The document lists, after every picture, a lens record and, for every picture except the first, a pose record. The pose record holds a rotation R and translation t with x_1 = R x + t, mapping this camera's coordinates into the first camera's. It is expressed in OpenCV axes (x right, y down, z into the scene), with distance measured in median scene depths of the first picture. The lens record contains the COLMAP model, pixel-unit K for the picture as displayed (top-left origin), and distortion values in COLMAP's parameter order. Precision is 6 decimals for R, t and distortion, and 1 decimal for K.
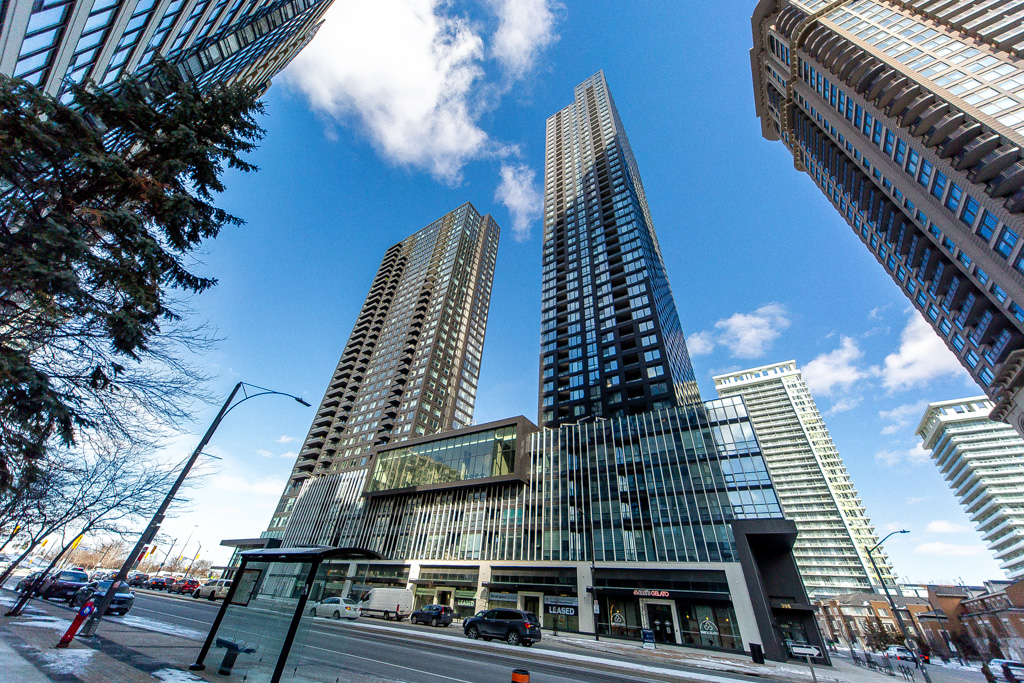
lens RADIAL K [[353.2, 0, 515.7], [0, 353.2, 339.5], [0, 0, 1]] dist [0.002797, -0.000638]
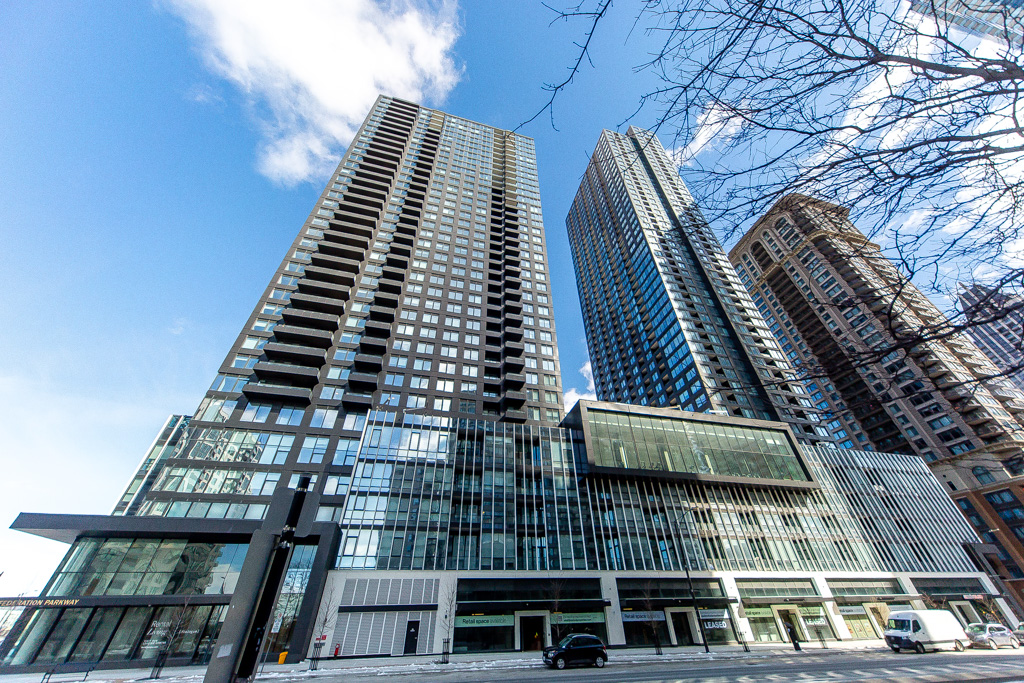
lens RADIAL K [[353.2, 0, 513.7], [0, 353.2, 343.2], [0, 0, 1]] dist [0.002797, -0.000638]
pose [[0.662682, 0.399263, 0.633594, -0.953330], [-0.393817, 0.905395, -0.158643, 0.368001], [-0.636993, -0.144390, 0.757226, 0.603684]]
